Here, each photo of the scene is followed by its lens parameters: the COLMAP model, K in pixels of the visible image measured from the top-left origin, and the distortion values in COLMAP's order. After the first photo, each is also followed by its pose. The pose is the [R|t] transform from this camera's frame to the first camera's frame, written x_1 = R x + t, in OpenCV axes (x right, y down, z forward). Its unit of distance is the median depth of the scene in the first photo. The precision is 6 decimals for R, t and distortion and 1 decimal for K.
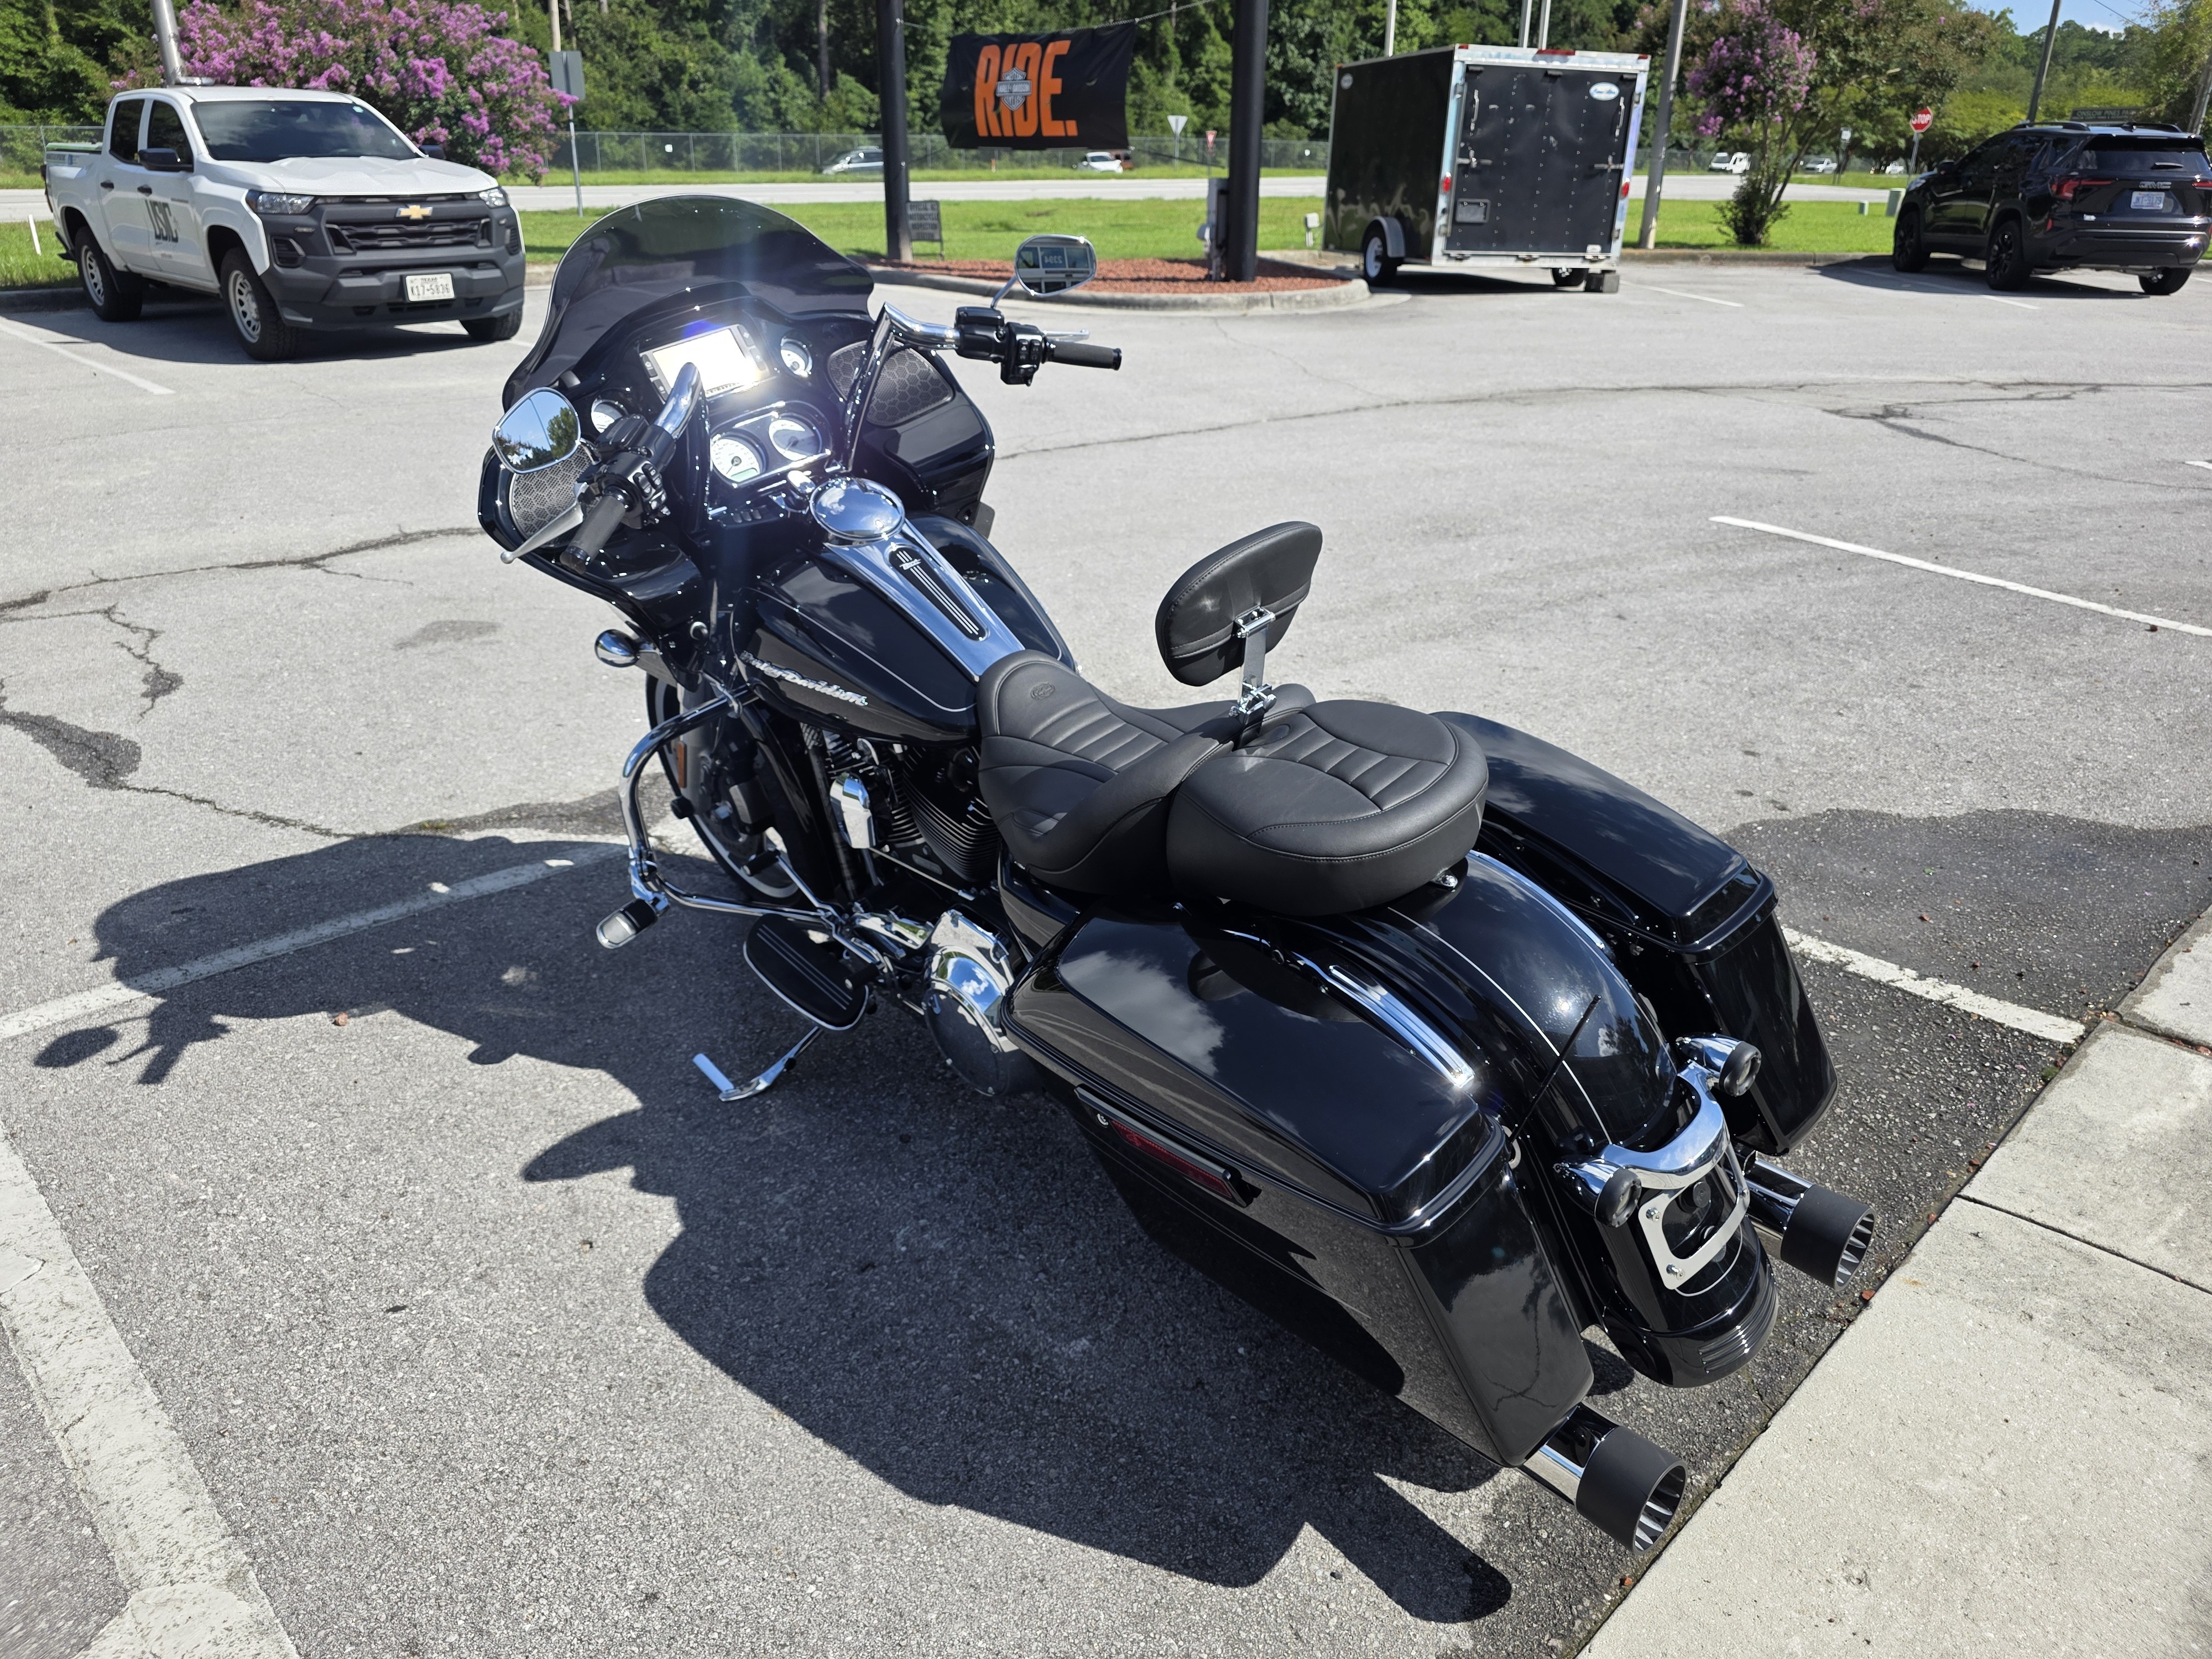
lens RADIAL K [[1494.8, 0, 1121.6], [0, 1494.8, 794.4], [0, 0, 1]] dist [0.042423, -0.040230]
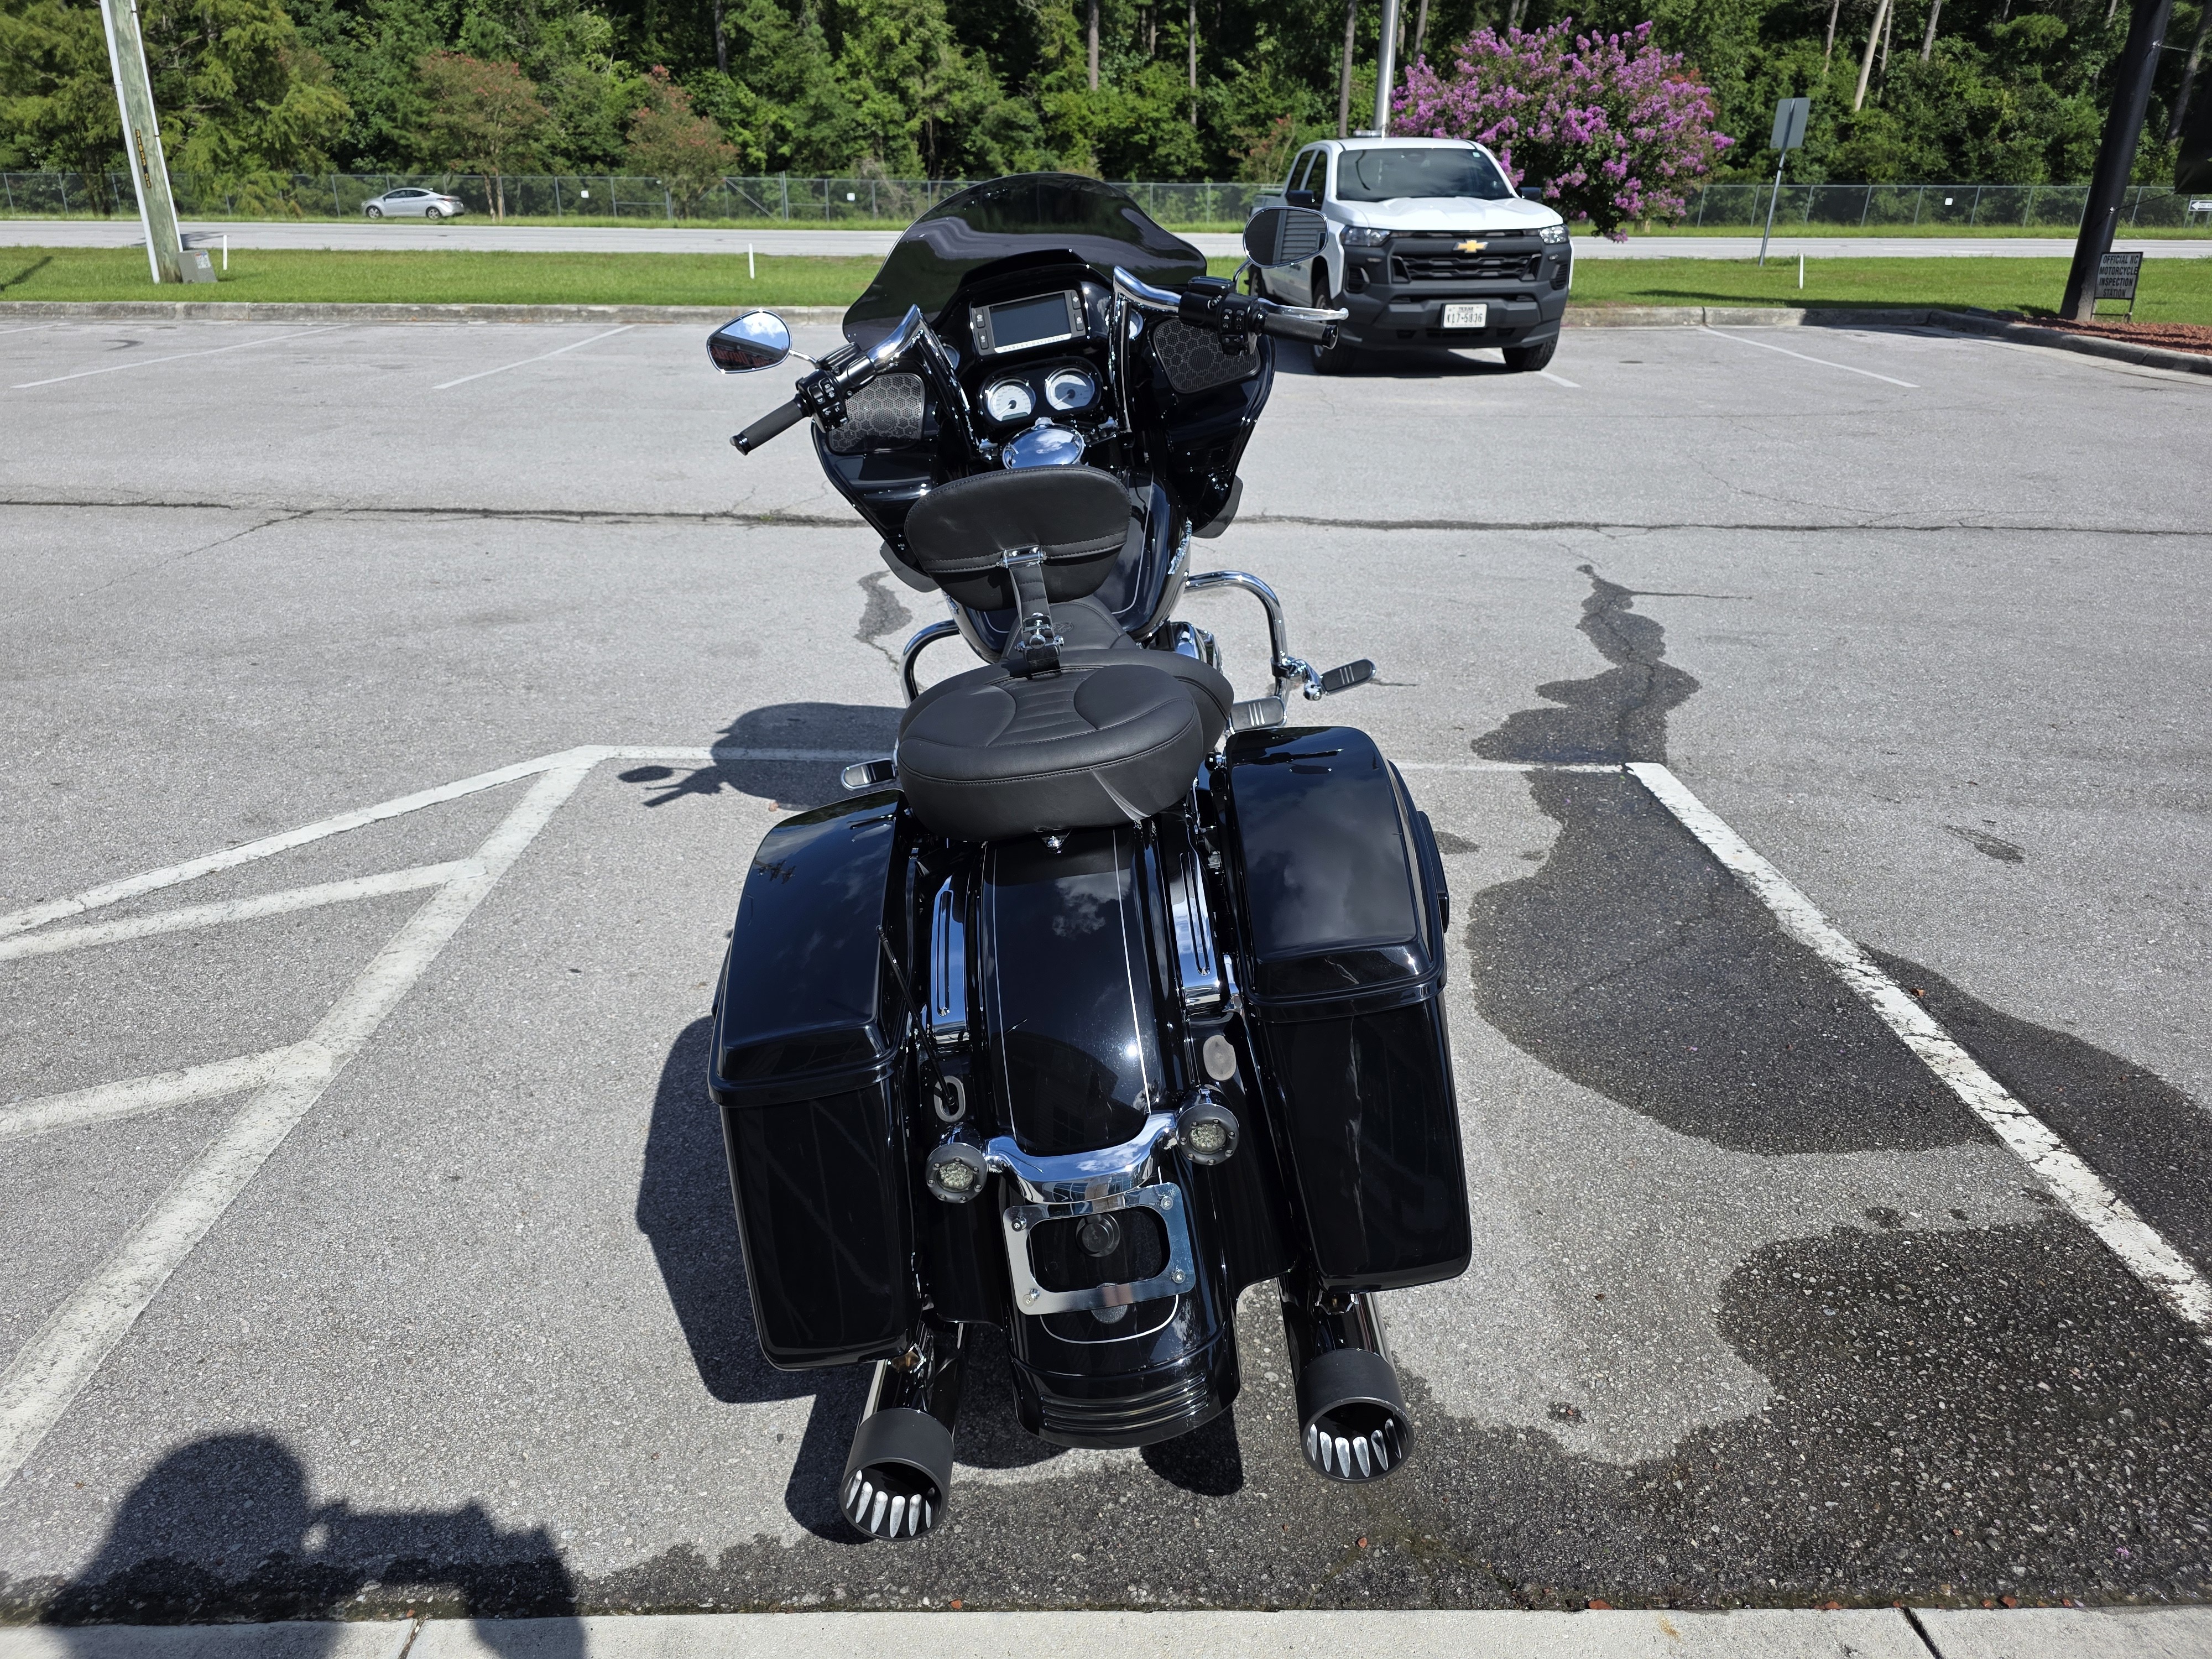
lens RADIAL K [[1507.7, 0, 1101.8], [0, 1507.7, 818.1], [0, 0, 1]] dist [0.043014, -0.045477]
pose [[0.722793, 0.260032, -0.640276, 0.098562], [-0.273775, 0.958445, 0.080190, -0.004782], [0.634521, 0.117331, 0.763948, 0.032188]]
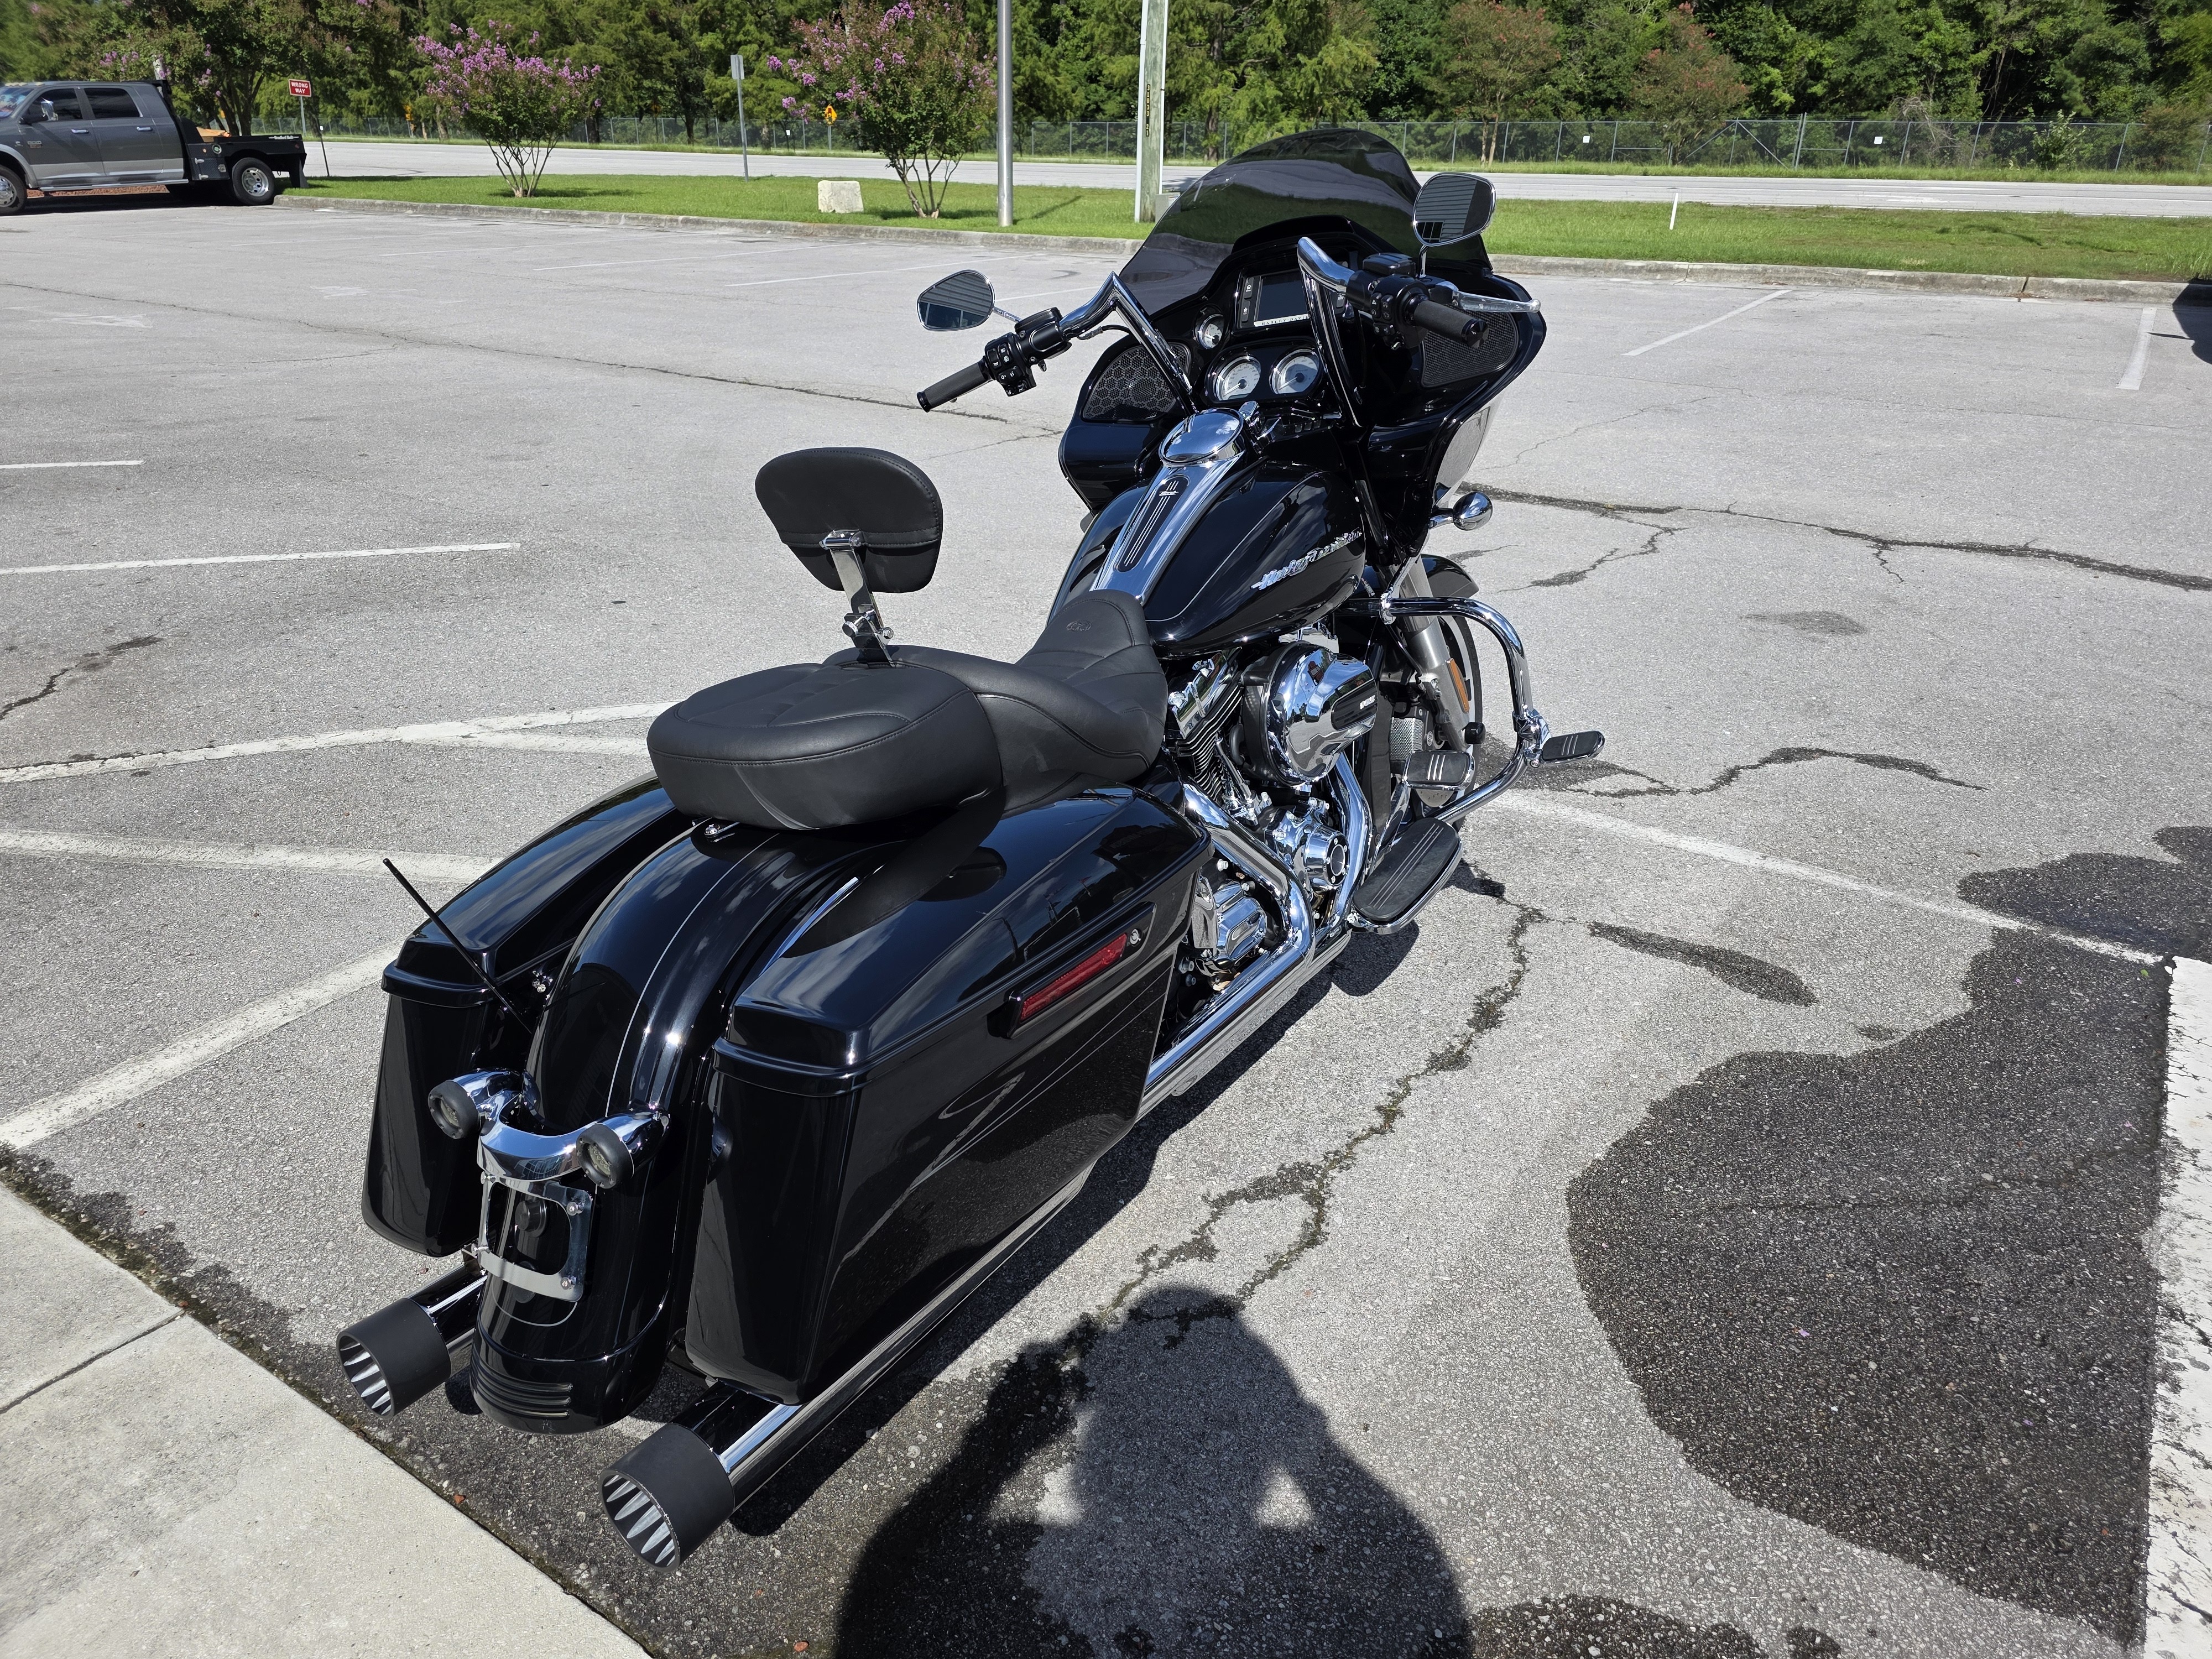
lens RADIAL K [[1507.1, 0, 1106.0], [0, 1507.1, 829.5], [0, 0, 1]] dist [0.034684, -0.035885]
pose [[0.208421, 0.402777, -0.891253, 0.128563], [-0.389446, 0.870083, 0.302138, -0.037463], [0.897158, 0.284124, 0.338203, 0.103856]]
